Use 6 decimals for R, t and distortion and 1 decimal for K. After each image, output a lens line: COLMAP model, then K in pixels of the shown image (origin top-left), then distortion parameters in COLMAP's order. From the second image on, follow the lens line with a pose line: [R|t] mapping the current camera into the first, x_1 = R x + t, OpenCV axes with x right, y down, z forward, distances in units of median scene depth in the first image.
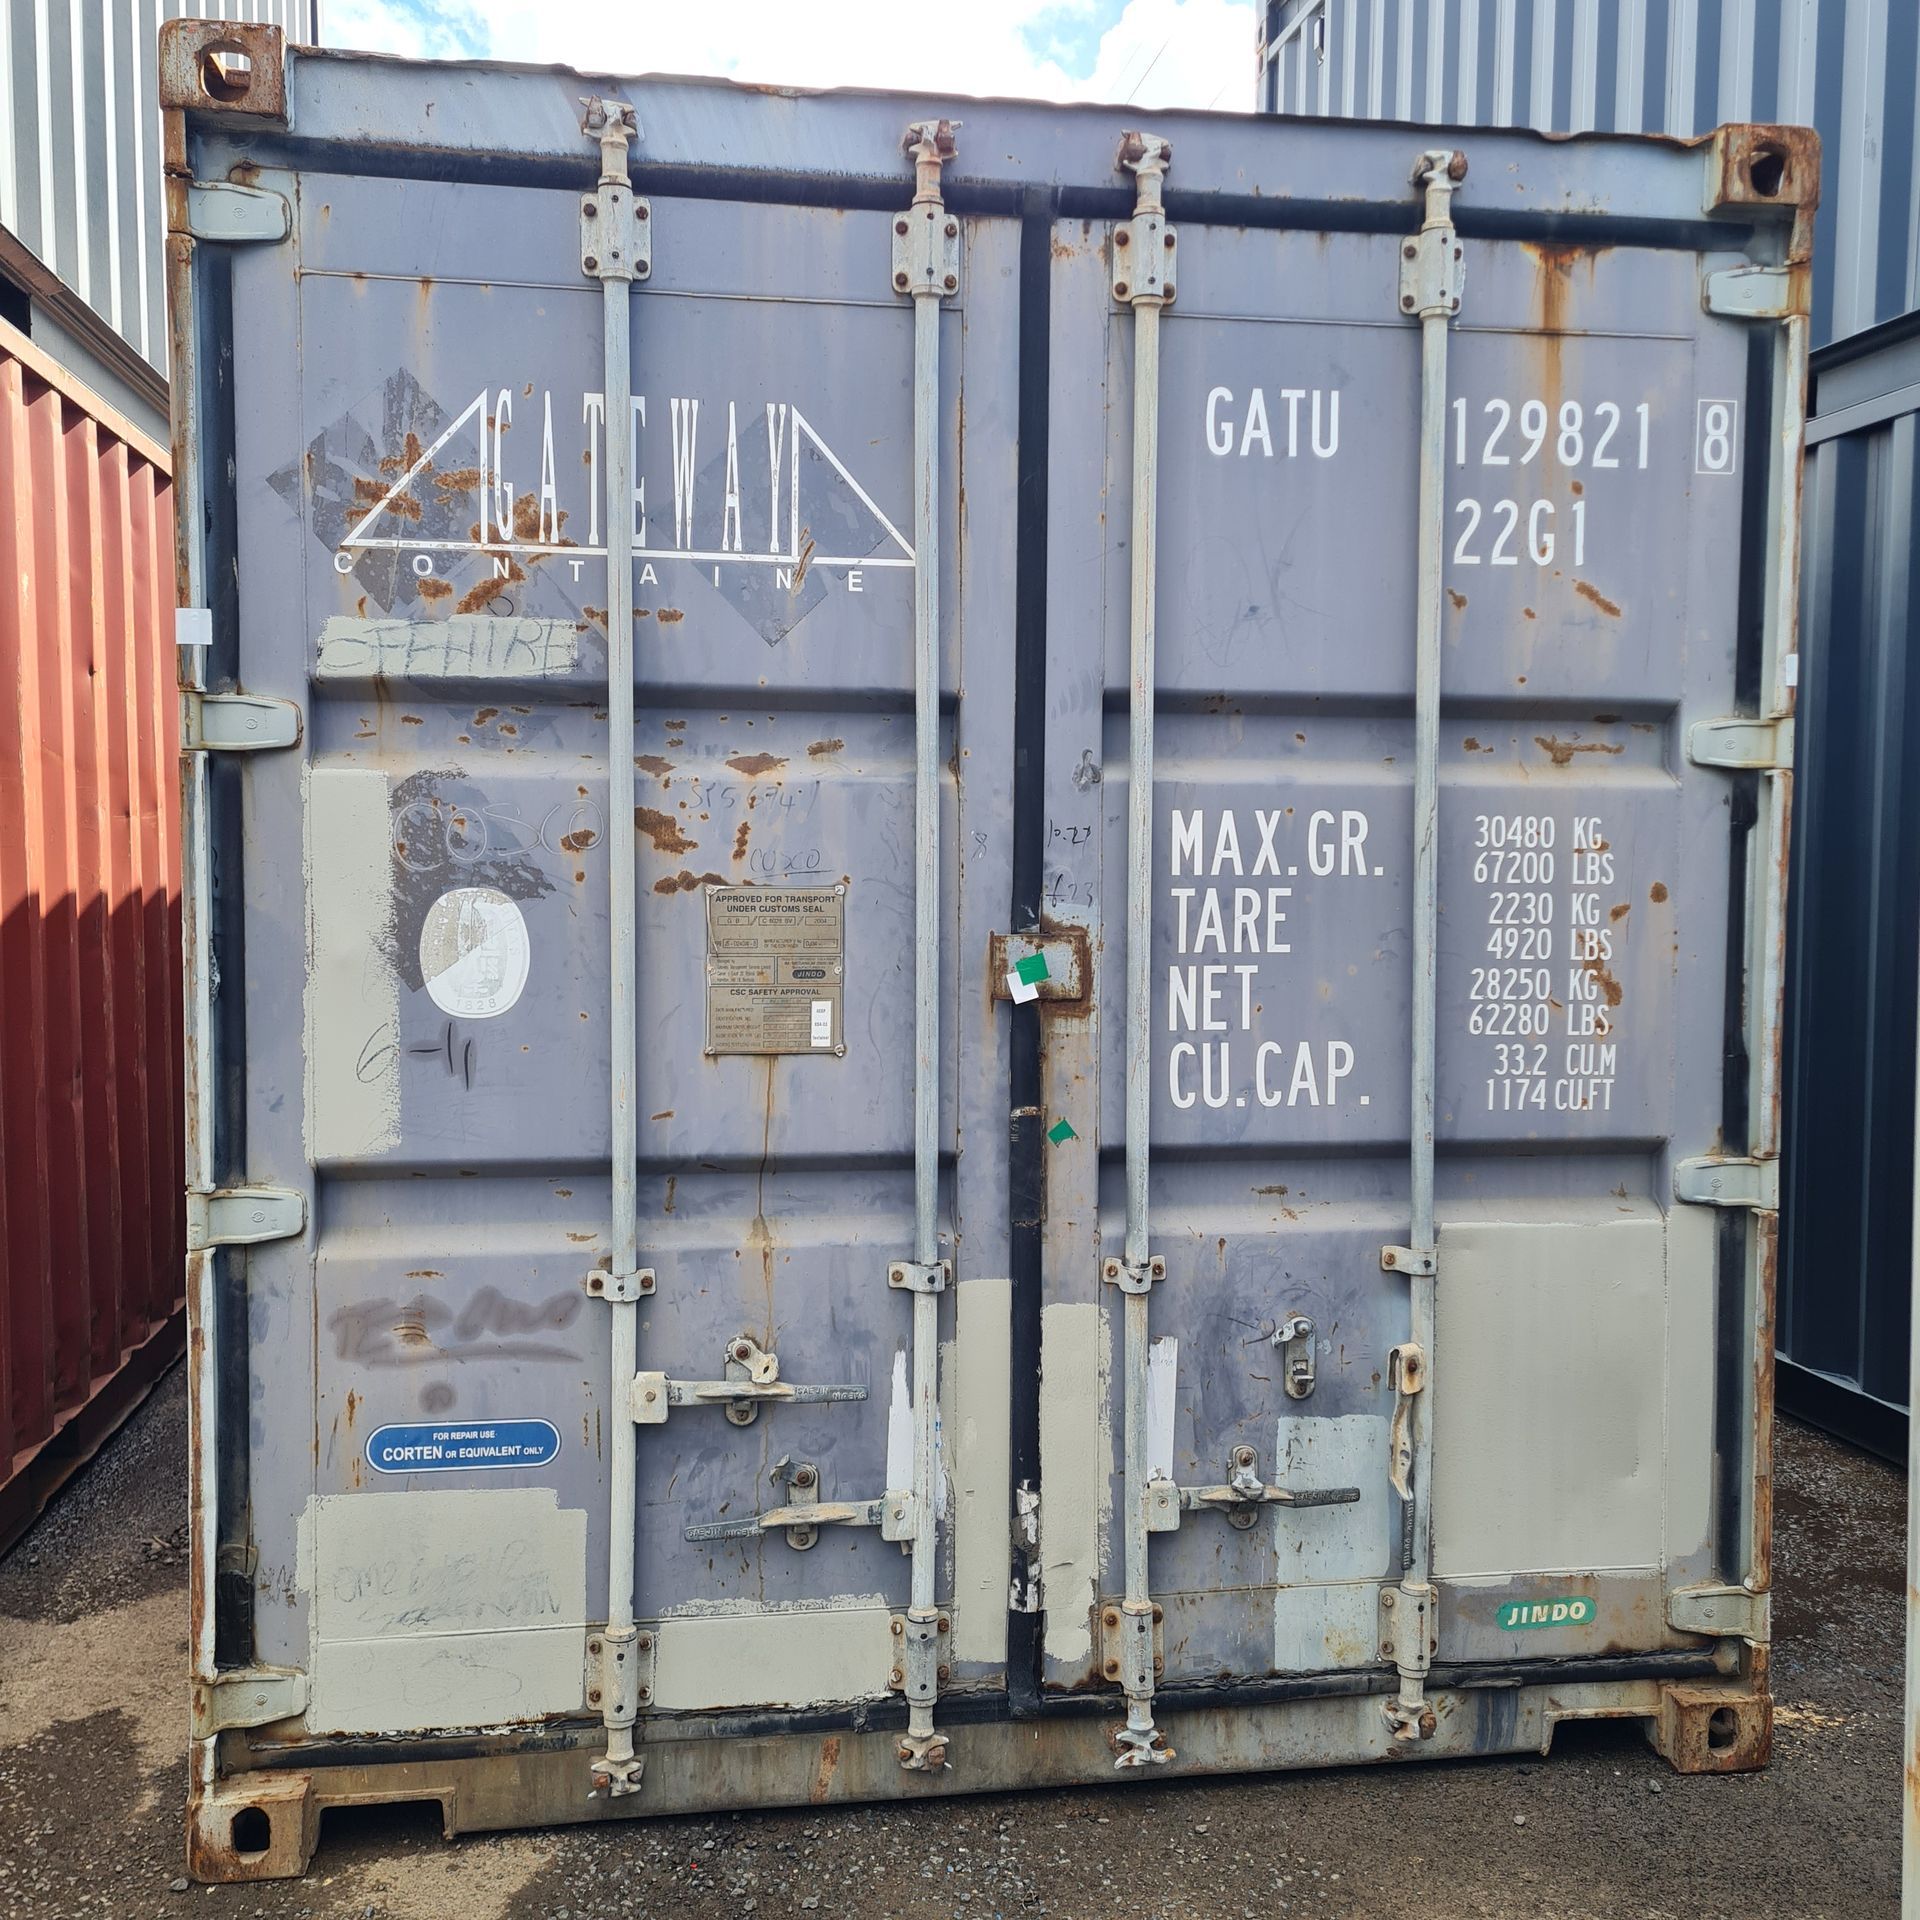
lens RADIAL K [[1911.8, 0, 960.7], [0, 1911.8, 966.5], [0, 0, 1]] dist [0.074772, -0.061192]
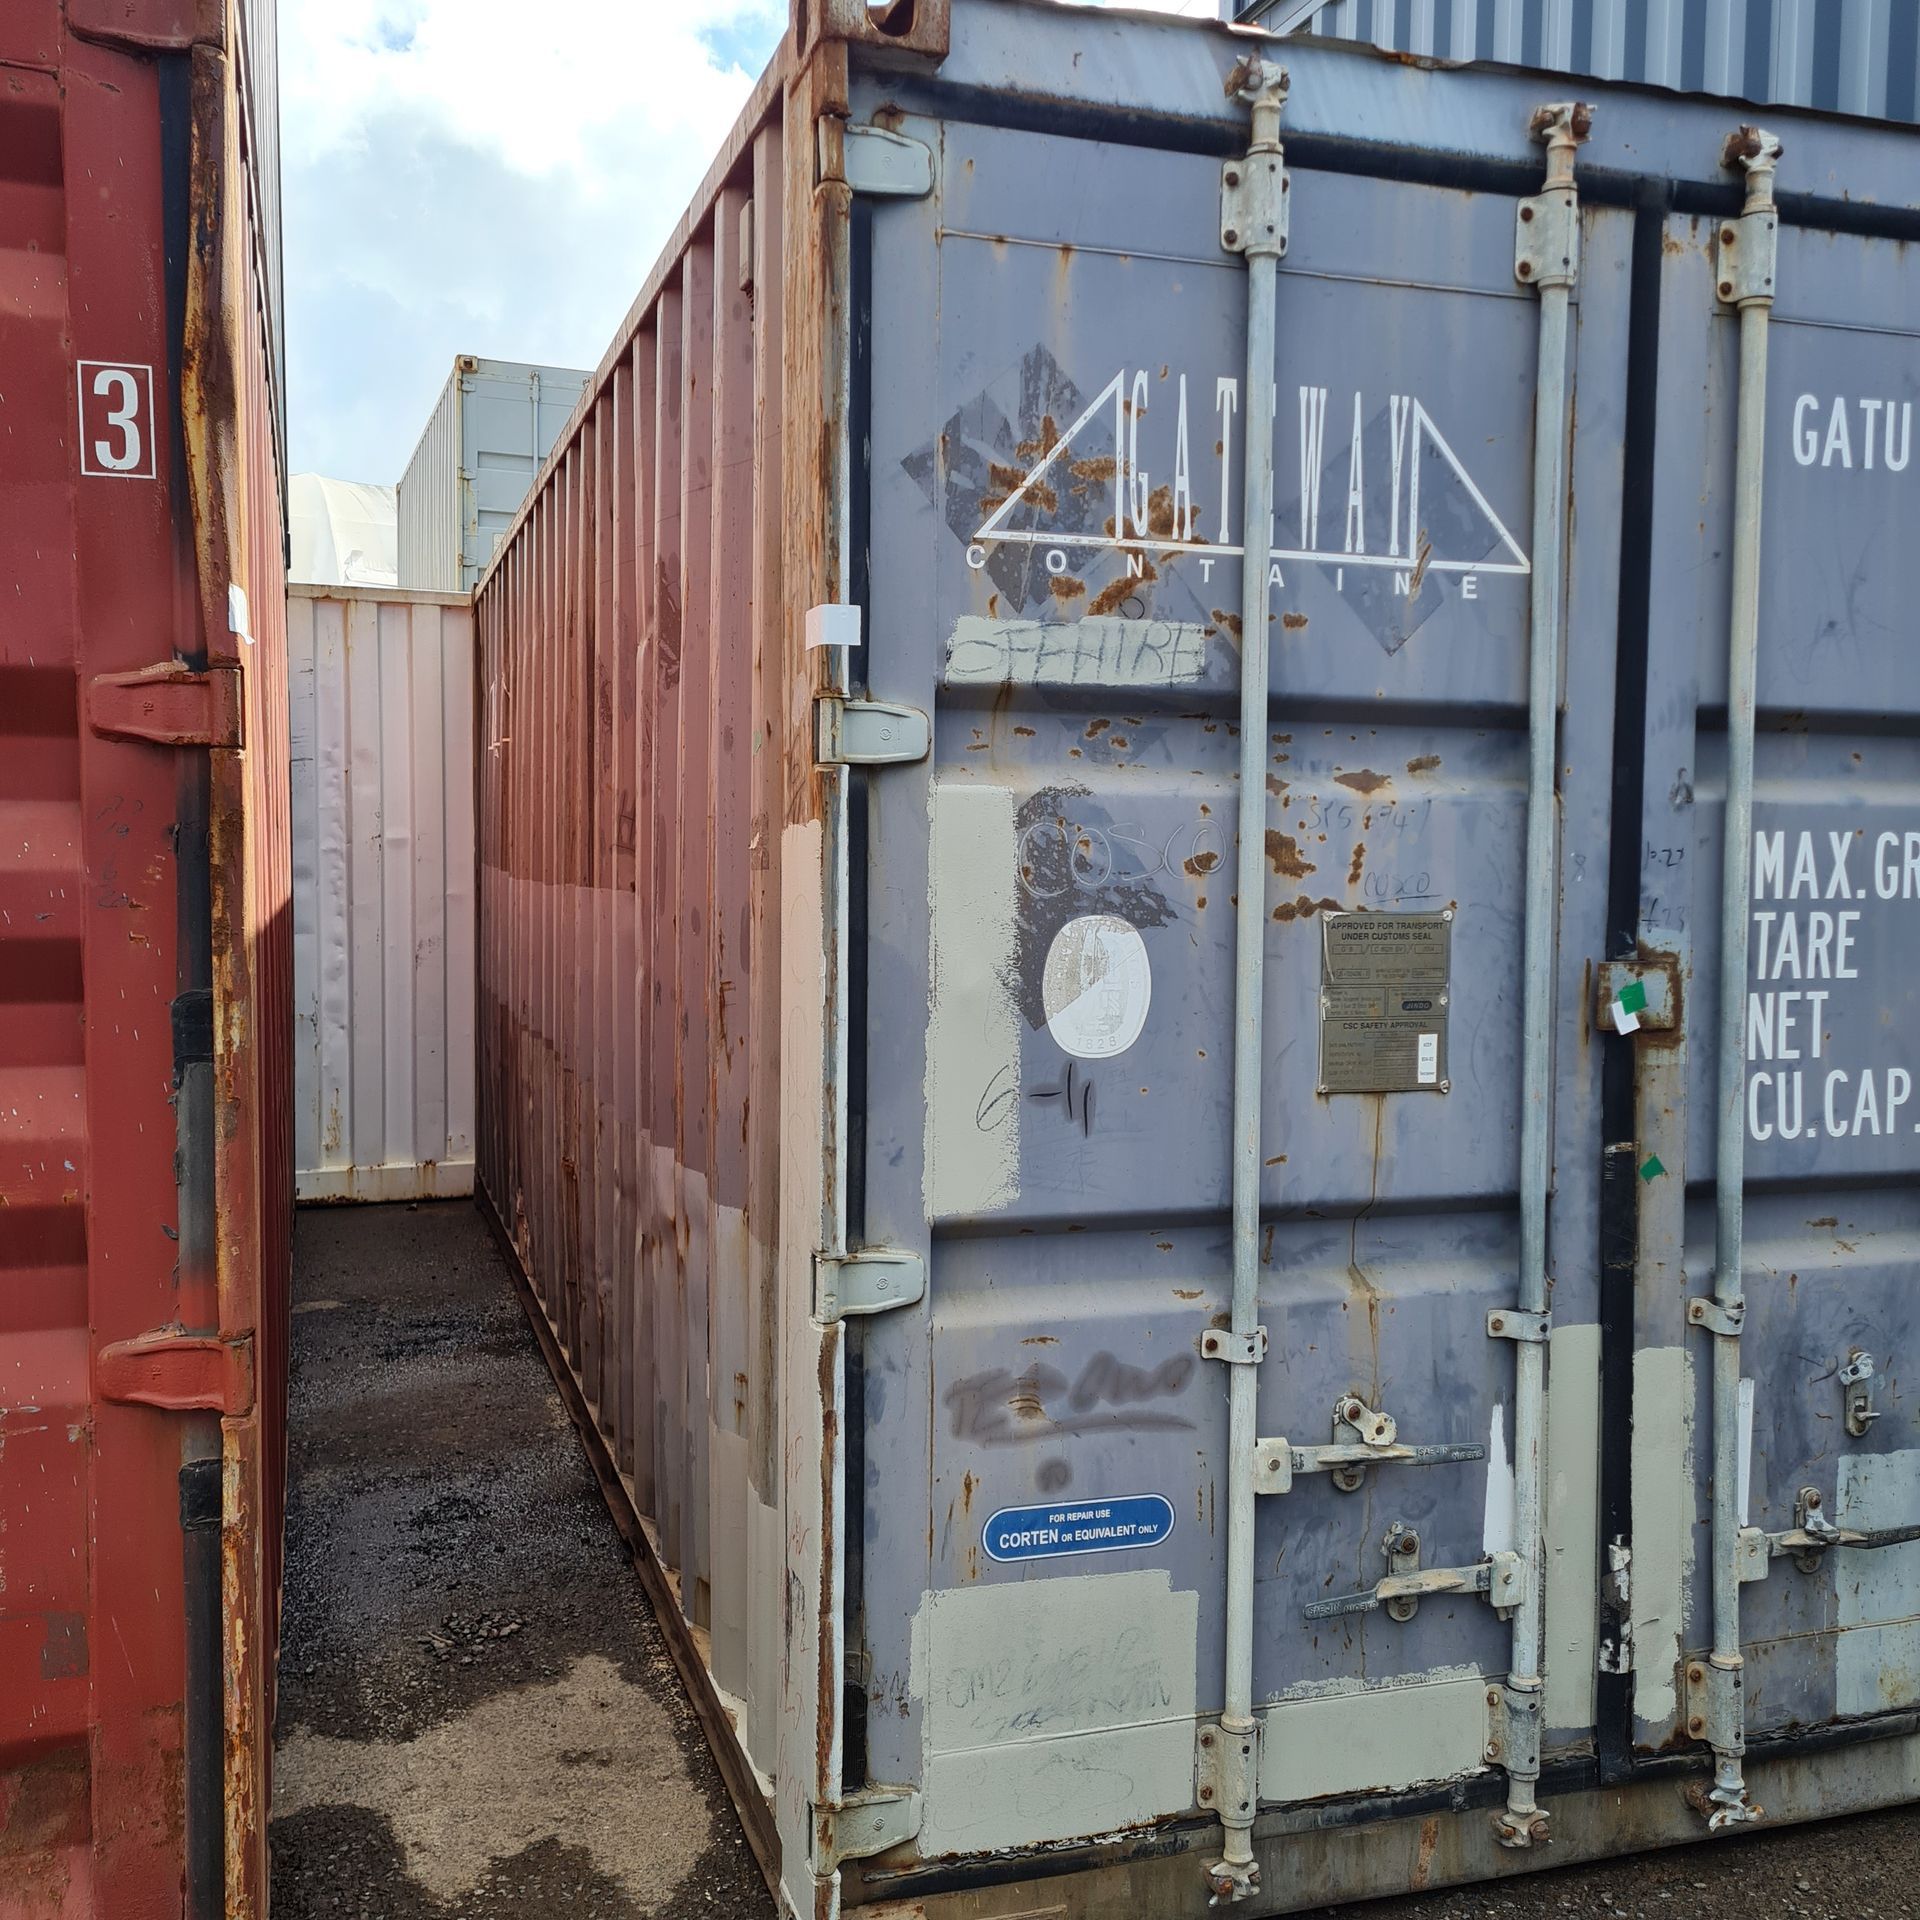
lens RADIAL K [[1911.8, 0, 960.7], [0, 1911.8, 966.5], [0, 0, 1]] dist [0.074772, -0.061192]
pose [[0.986219, -0.006845, 0.165302, -0.456222], [0.007225, 0.999972, -0.001695, -0.015260], [-0.165286, 0.002866, 0.986241, 0.110774]]
